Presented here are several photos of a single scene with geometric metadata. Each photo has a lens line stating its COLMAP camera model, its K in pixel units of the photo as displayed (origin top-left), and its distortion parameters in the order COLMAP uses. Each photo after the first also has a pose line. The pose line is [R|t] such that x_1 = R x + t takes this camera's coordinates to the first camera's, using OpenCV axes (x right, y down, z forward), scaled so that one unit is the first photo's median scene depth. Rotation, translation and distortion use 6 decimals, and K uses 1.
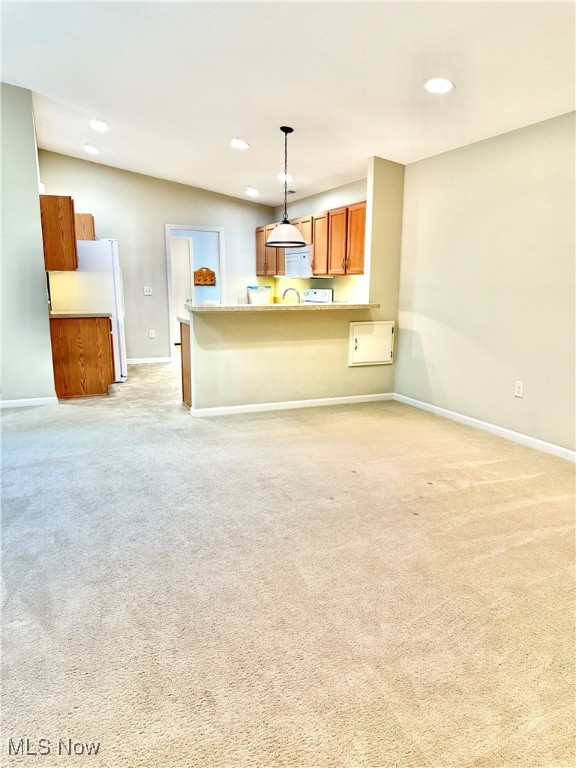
lens RADIAL K [[542.6, 0, 288.6], [0, 542.6, 382.7], [0, 0, 1]] dist [0.056686, -0.061656]
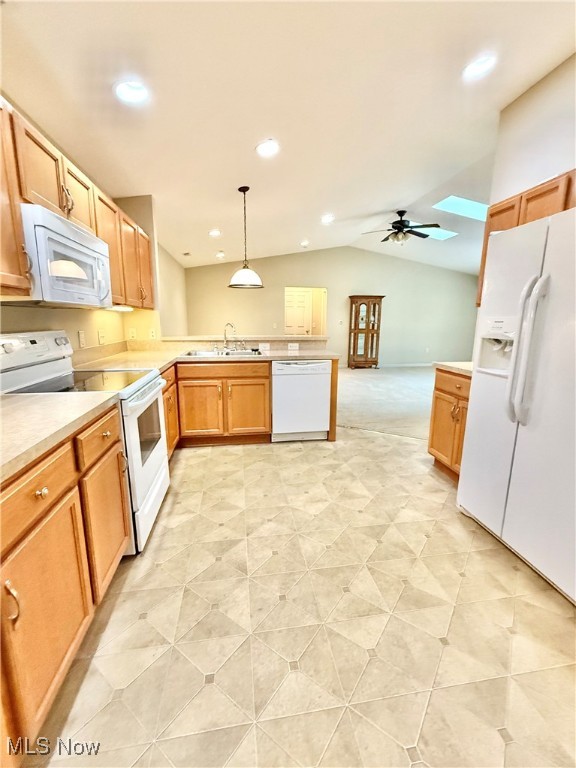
lens RADIAL K [[325.7, 0, 288.6], [0, 325.7, 382.6], [0, 0, 1]] dist [0.000615, -0.000160]
pose [[-0.968878, -0.060798, 0.239957, -0.254696], [0.032554, 0.929655, 0.366991, -0.289549], [-0.245389, 0.363381, -0.898743, 1.553054]]
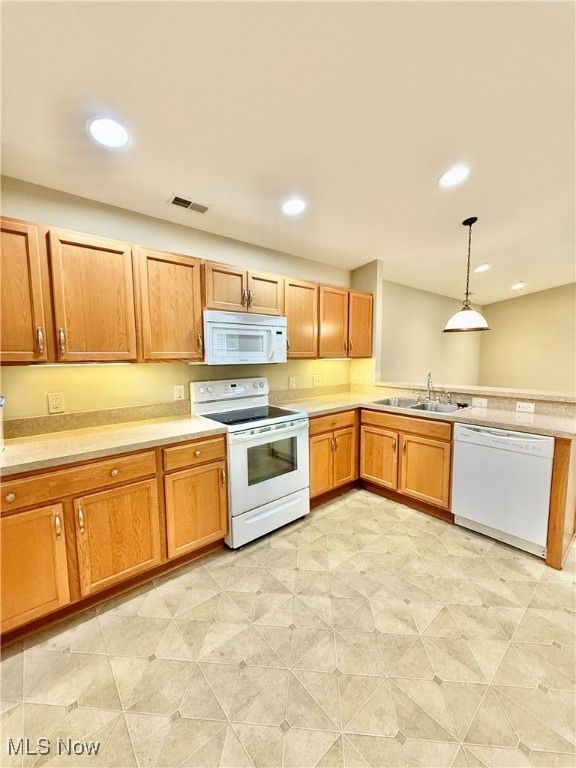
lens RADIAL K [[305.2, 0, 290.1], [0, 305.2, 383.1], [0, 0, 1]] dist [0.000472, -0.000067]
pose [[-0.297766, -0.098802, 0.949512, -0.418488], [0.183181, 0.970234, 0.158403, -0.281644], [-0.936899, 0.221100, -0.270804, 1.360964]]
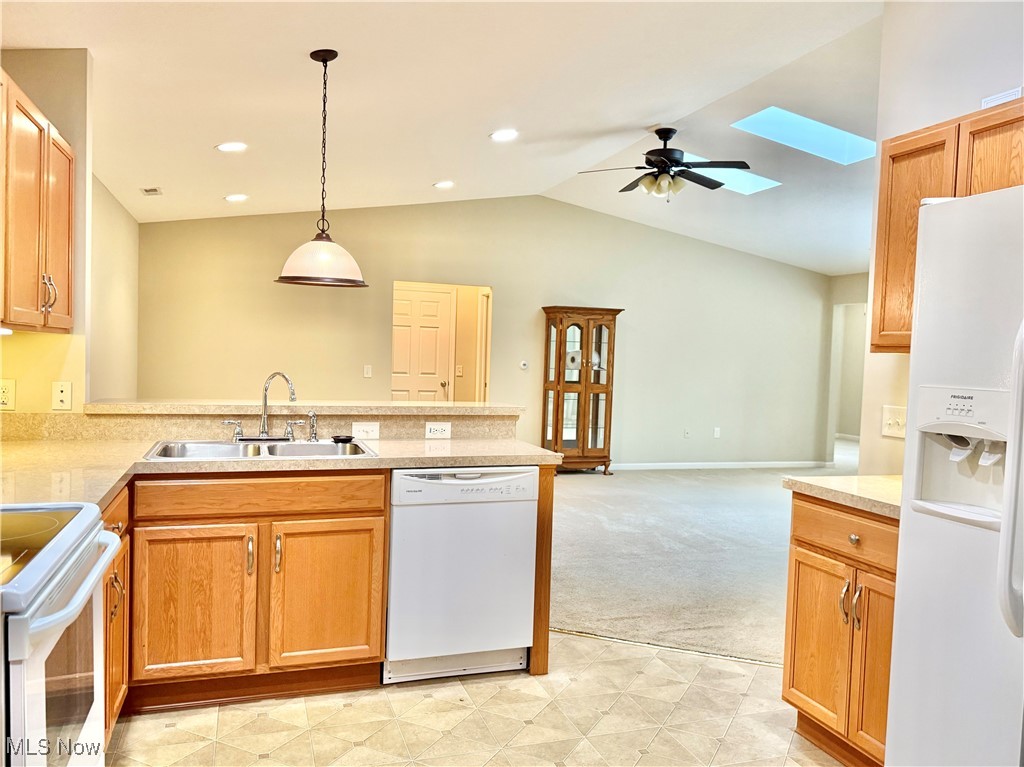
lens RADIAL K [[777.7, 0, 510.2], [0, 777.7, 391.6], [0, 0, 1]] dist [0.059827, -0.075683]
pose [[-0.995753, -0.043348, 0.081221, -0.210380], [-0.023149, 0.971760, 0.234831, -0.297412], [-0.089107, 0.231954, -0.968637, 1.535978]]
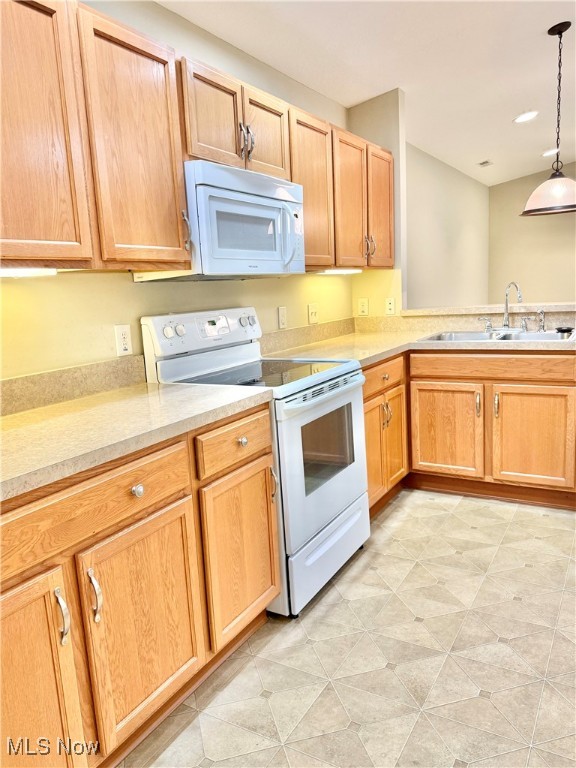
lens RADIAL K [[570.0, 0, 288.6], [0, 570.0, 385.2], [0, 0, 1]] dist [0.041673, -0.045577]
pose [[-0.593095, -0.111910, 0.797317, -0.342773], [0.201412, 0.938184, 0.281504, -0.287041], [-0.779533, 0.327548, -0.533892, 1.527226]]
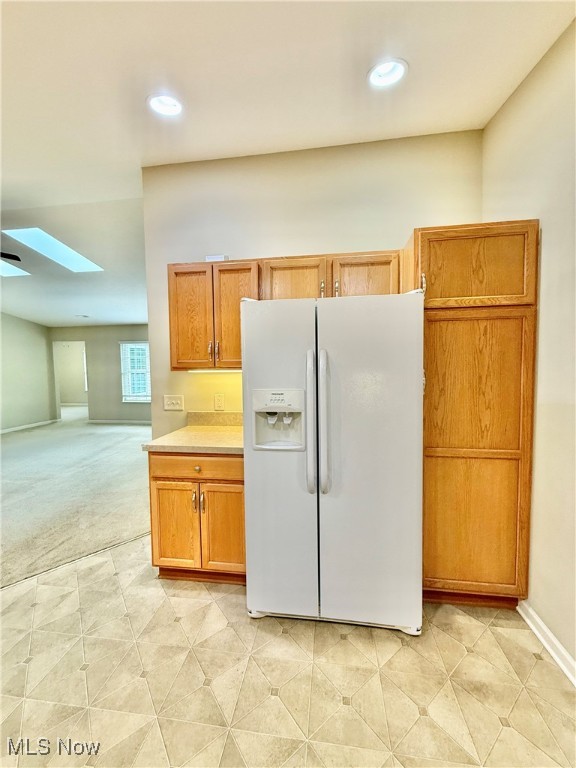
lens RADIAL K [[305.2, 0, 289.2], [0, 305.2, 383.3], [0, 0, 1]] dist [0.000472, -0.000067]
pose [[-0.515485, 0.047024, -0.855607, -0.143567], [-0.153966, 0.977160, 0.146466, -0.273673], [0.842953, 0.207236, -0.496472, 1.345747]]
